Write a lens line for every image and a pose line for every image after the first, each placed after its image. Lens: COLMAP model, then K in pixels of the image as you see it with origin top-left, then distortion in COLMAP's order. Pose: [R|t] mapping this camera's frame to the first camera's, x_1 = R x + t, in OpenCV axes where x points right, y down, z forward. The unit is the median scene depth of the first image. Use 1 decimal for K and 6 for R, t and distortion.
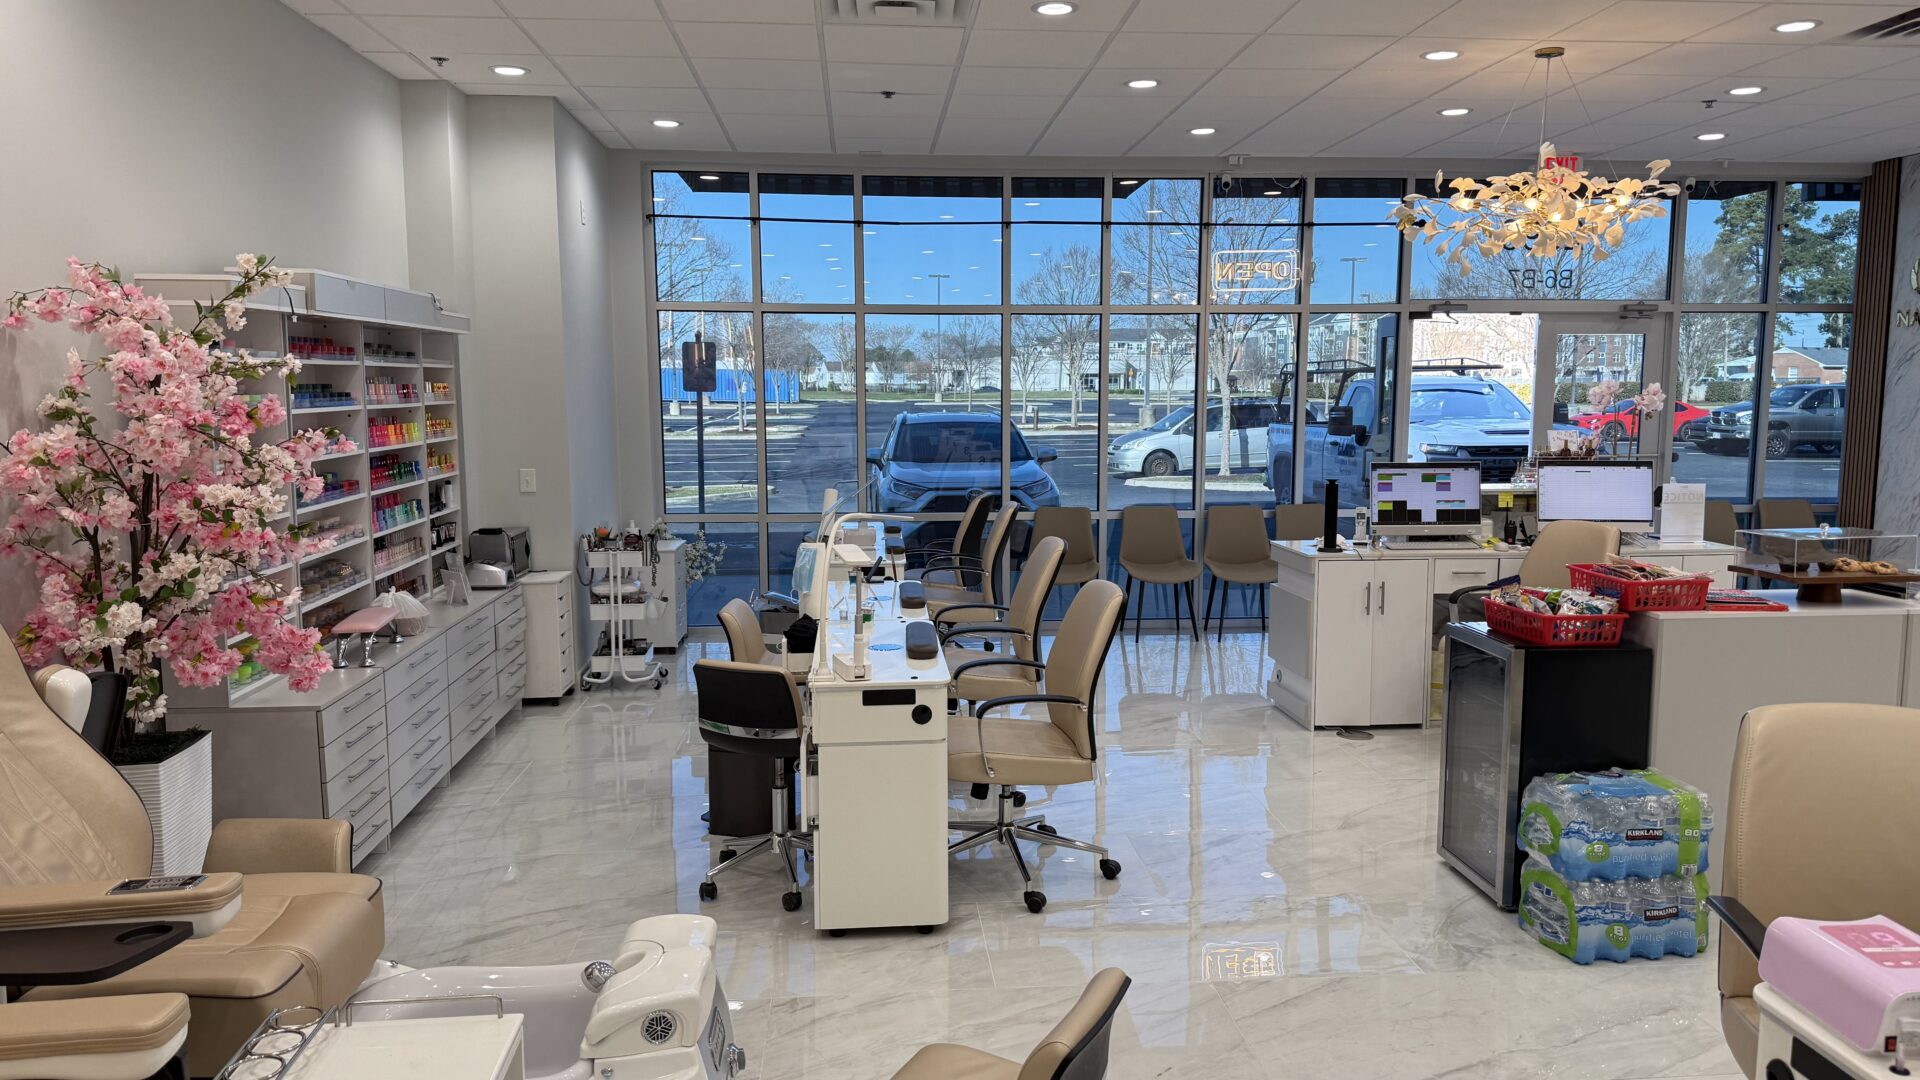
lens RADIAL K [[1346.3, 0, 970.7], [0, 1346.3, 532.9], [0, 0, 1]] dist [0.079660, -0.100196]
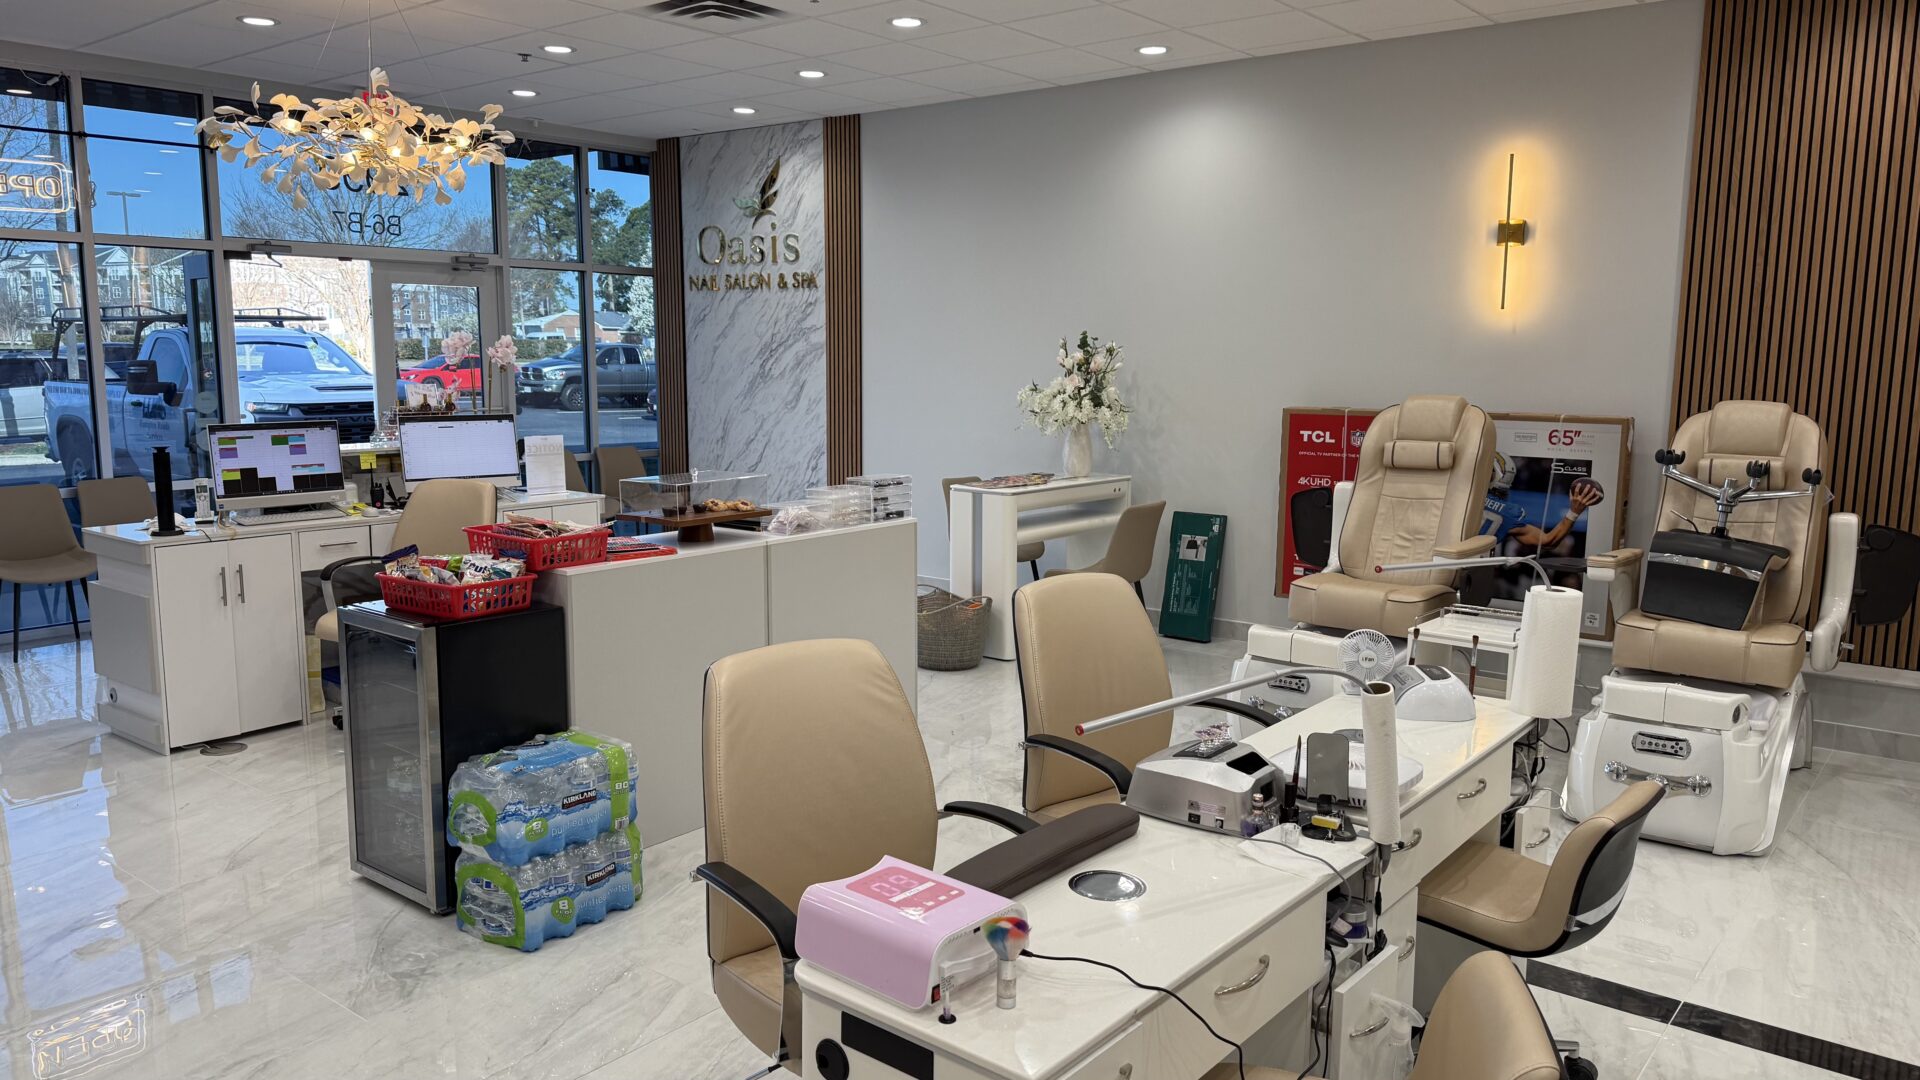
lens RADIAL K [[1346.3, 0, 929.4], [0, 1346.3, 543.7], [0, 0, 1]] dist [0.079660, -0.100196]
pose [[0.699778, -0.098686, 0.707511, 0.002509], [0.071057, 0.995116, 0.068522, -0.005094], [-0.710818, 0.002323, 0.703373, 0.092761]]
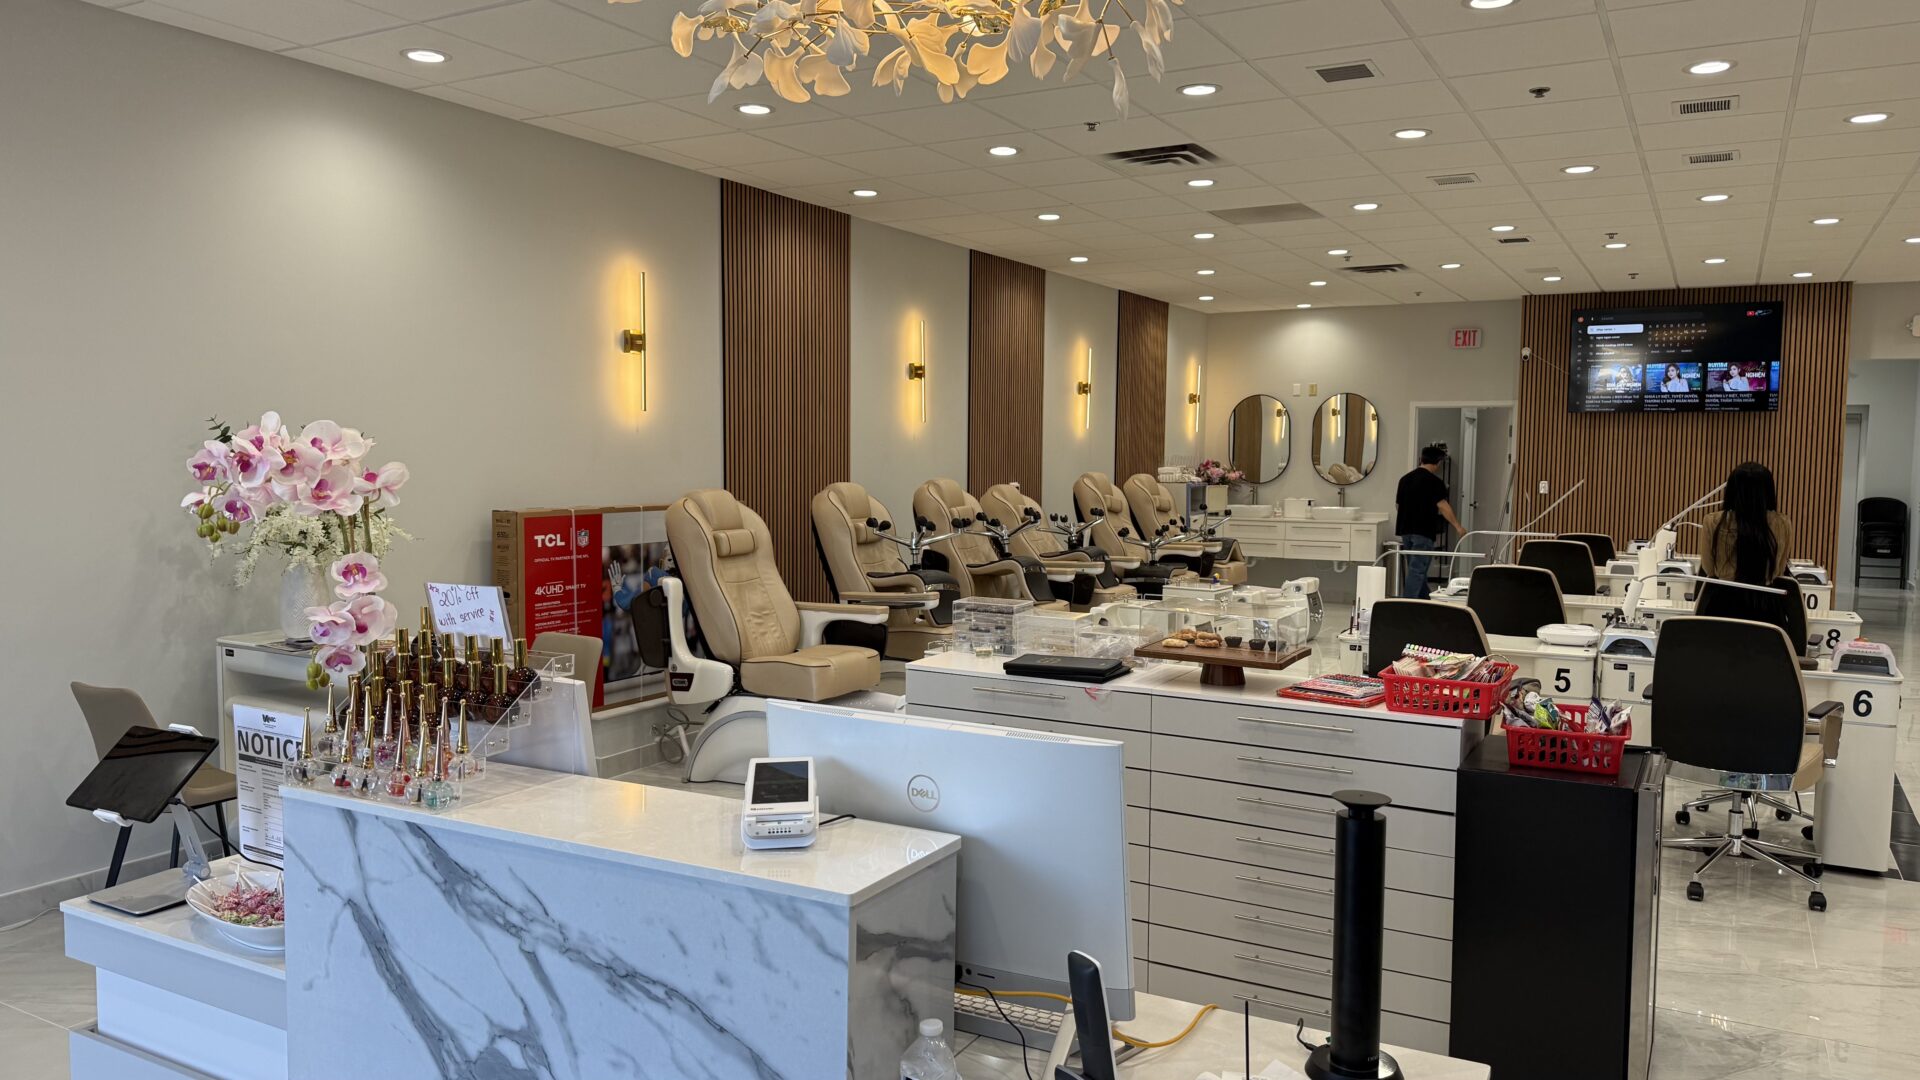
lens RADIAL K [[1346.3, 0, 945.5], [0, 1346.3, 538.7], [0, 0, 1]] dist [0.079660, -0.100196]
pose [[-0.822913, -0.047030, 0.566218, 0.196071], [0.053701, 0.985669, 0.159916, -0.143912], [-0.565624, 0.162004, -0.808594, 1.316177]]
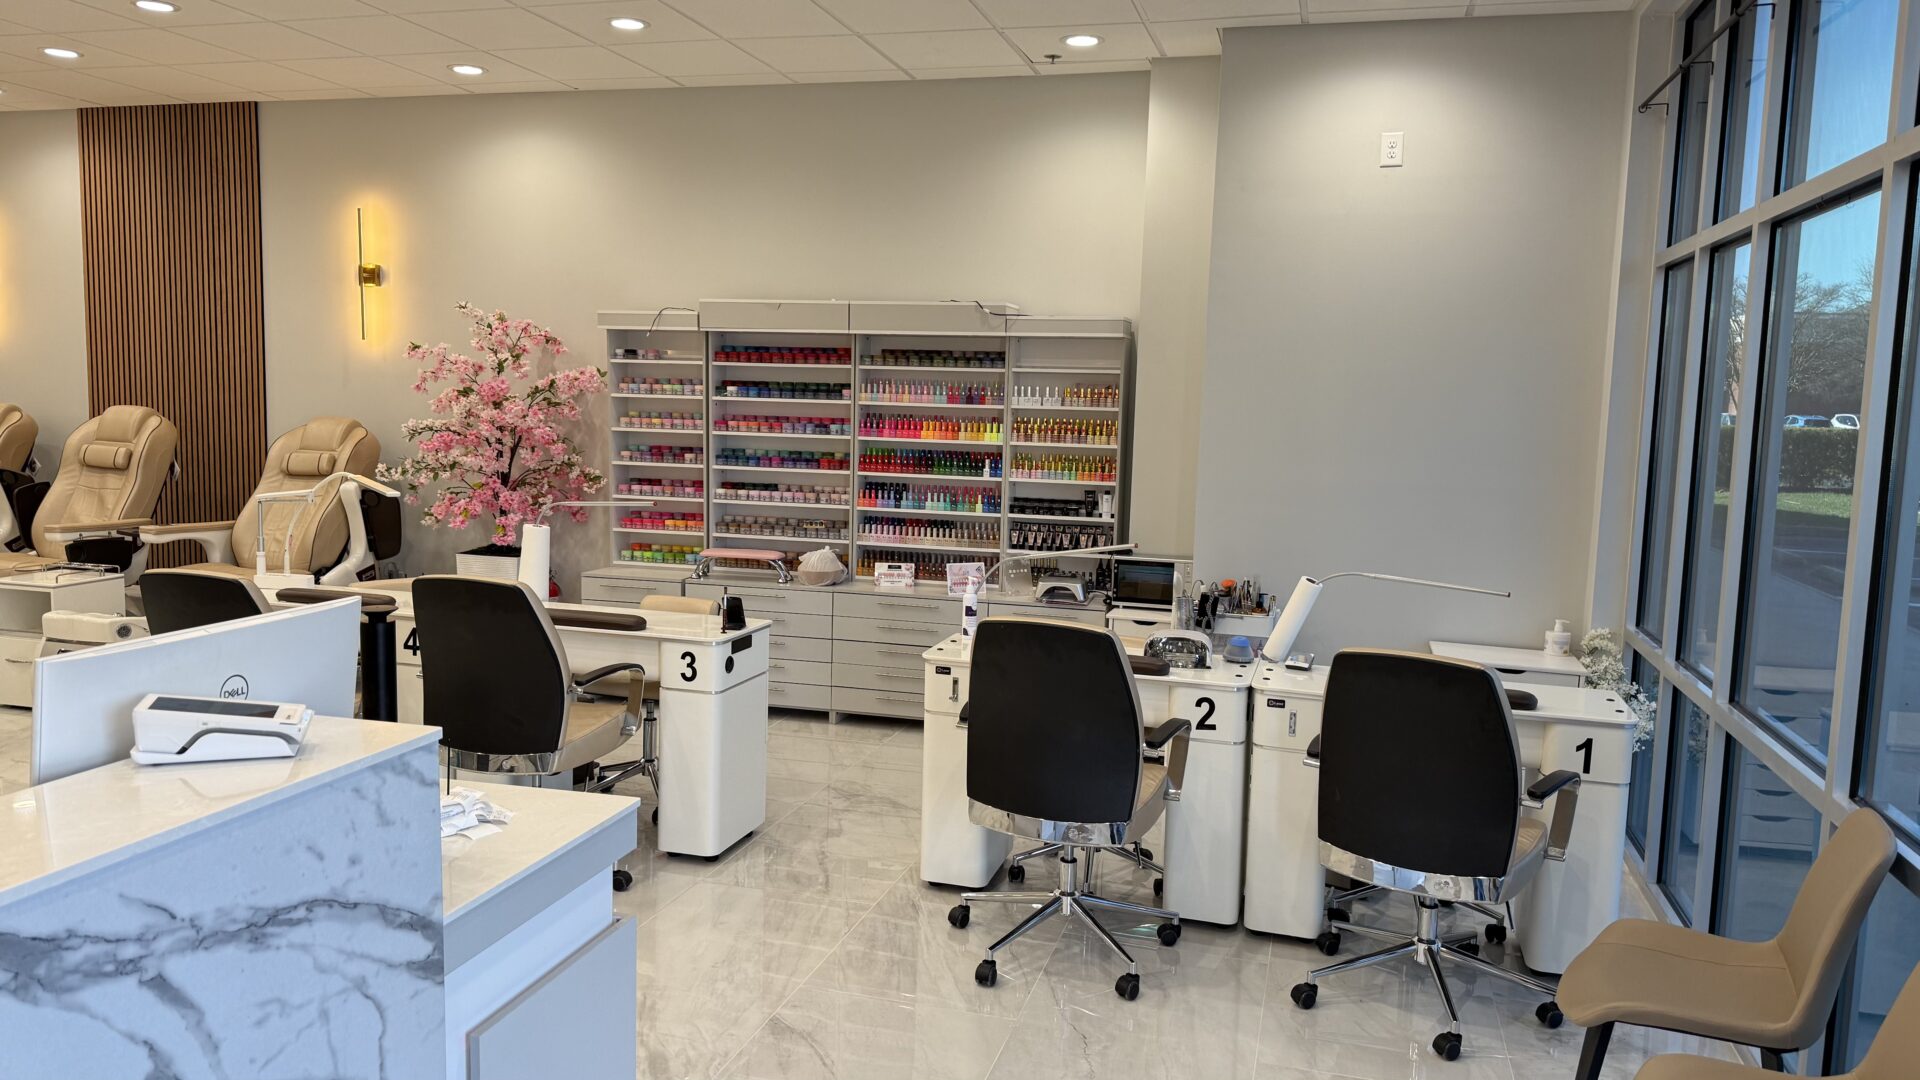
lens RADIAL K [[1441.5, 0, 945.8], [0, 1441.5, 552.3], [0, 0, 1]] dist [-0.007943, -0.004545]
pose [[-0.349427, 0.092999, -0.932337, 0.667429], [-0.134528, 0.979772, 0.148150, -0.144303], [0.927255, 0.177193, -0.329848, 1.348186]]
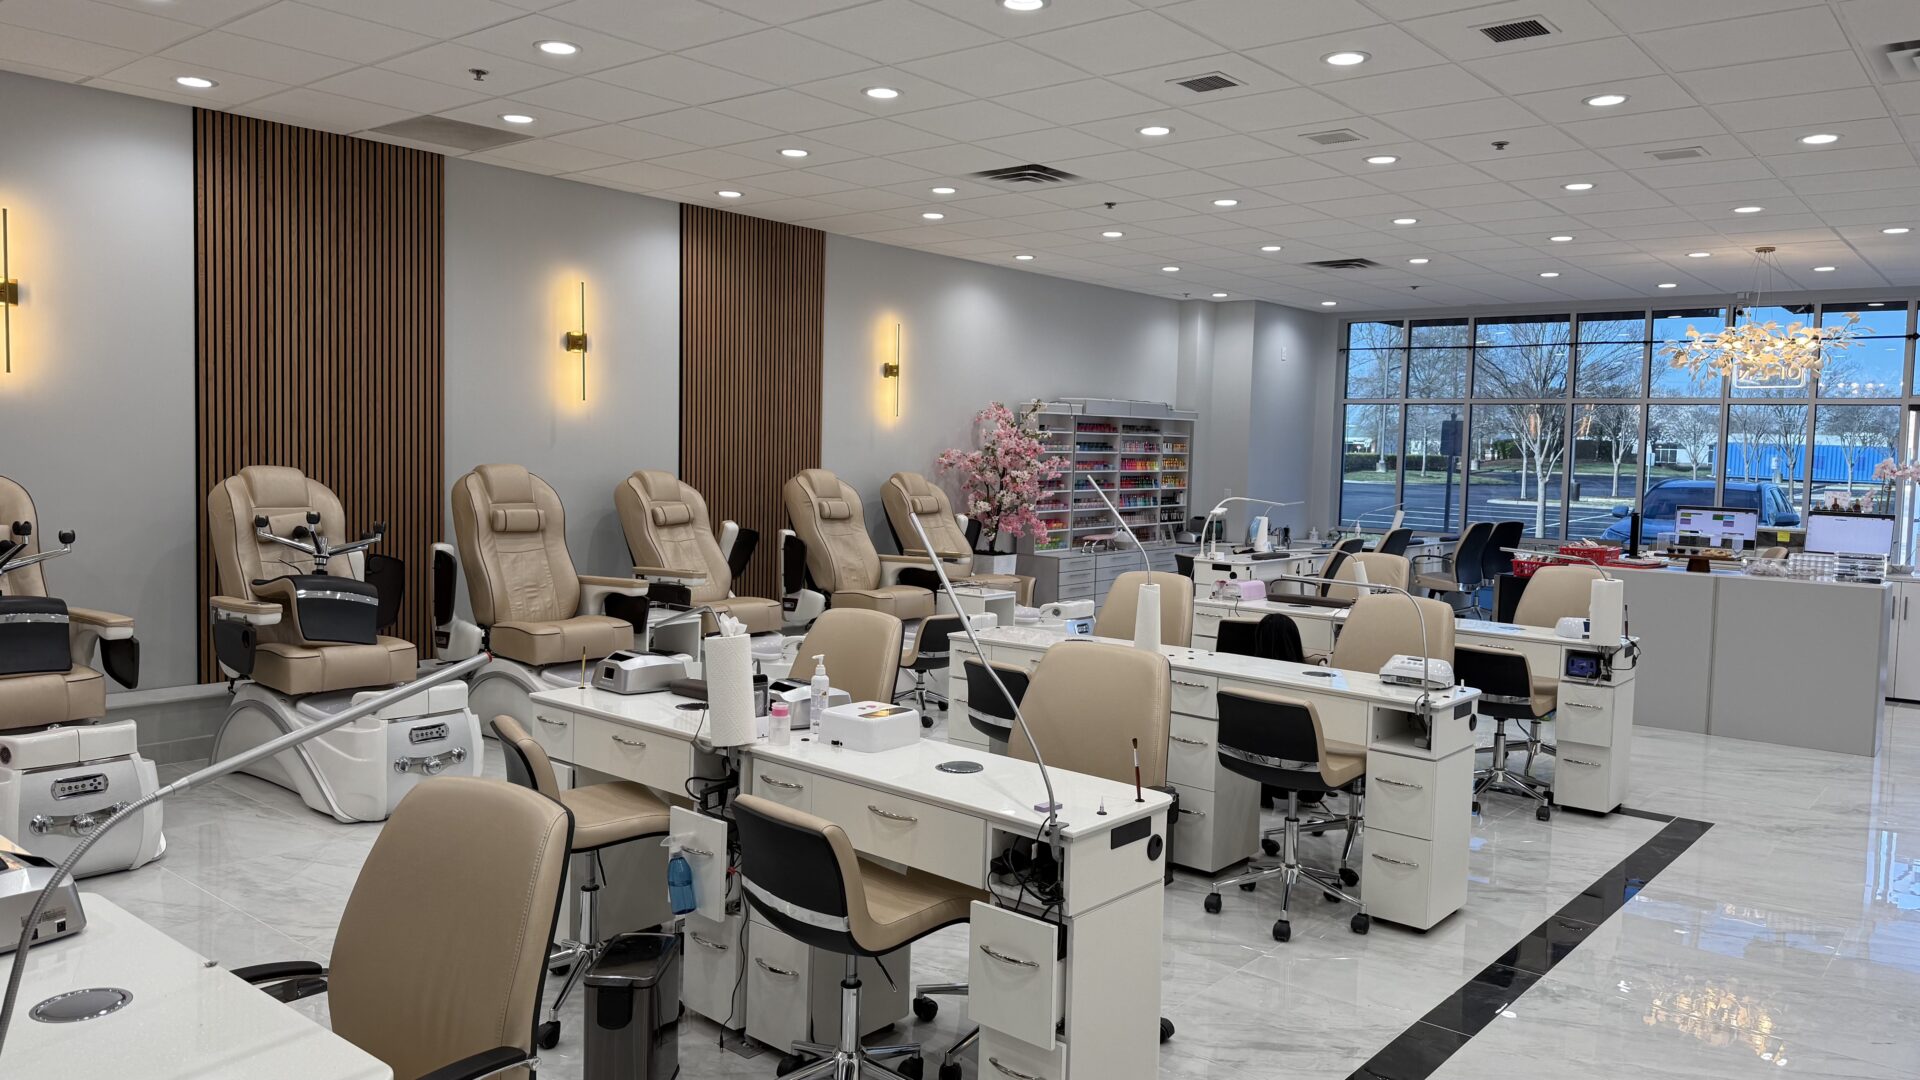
lens RADIAL K [[1346.3, 0, 961.2], [0, 1346.3, 513.6], [0, 0, 1]] dist [0.079660, -0.100196]
pose [[0.709022, 0.054834, -0.703051, 0.888669], [-0.103465, 0.994272, -0.026795, 0.091662], [0.697555, 0.091739, 0.710635, -0.742385]]
